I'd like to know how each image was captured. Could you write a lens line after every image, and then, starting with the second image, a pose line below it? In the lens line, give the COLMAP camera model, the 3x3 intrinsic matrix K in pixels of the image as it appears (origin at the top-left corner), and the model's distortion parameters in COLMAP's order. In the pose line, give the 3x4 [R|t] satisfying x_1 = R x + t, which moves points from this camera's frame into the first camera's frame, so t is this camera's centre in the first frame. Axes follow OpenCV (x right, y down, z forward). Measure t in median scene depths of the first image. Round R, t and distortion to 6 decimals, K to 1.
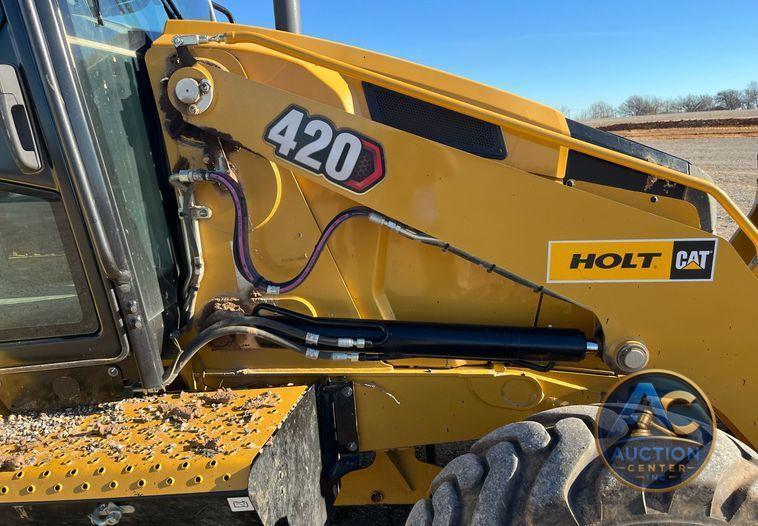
lens RADIAL K [[576.8, 0, 377.8], [0, 576.8, 280.6], [0, 0, 1]] dist [0.068167, -0.101977]
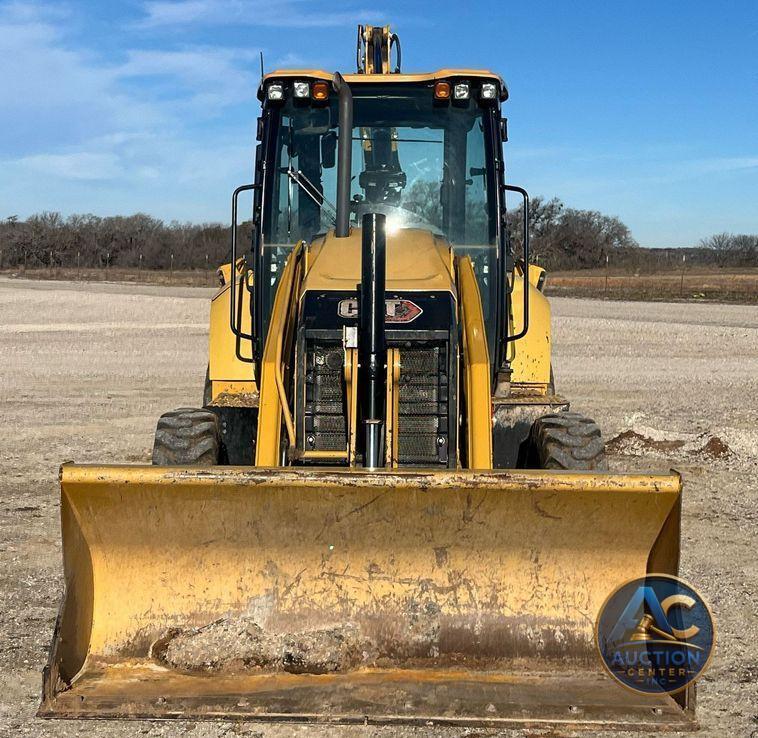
lens RADIAL K [[1404.2, 0, 346.5], [0, 1404.2, 380.3], [0, 0, 1]] dist [0.168785, 0.022406]
pose [[0.015496, 0.148897, -0.988731, 5.027825], [-0.261258, 0.955101, 0.139738, -0.708000], [0.965145, 0.256149, 0.053701, 1.022251]]
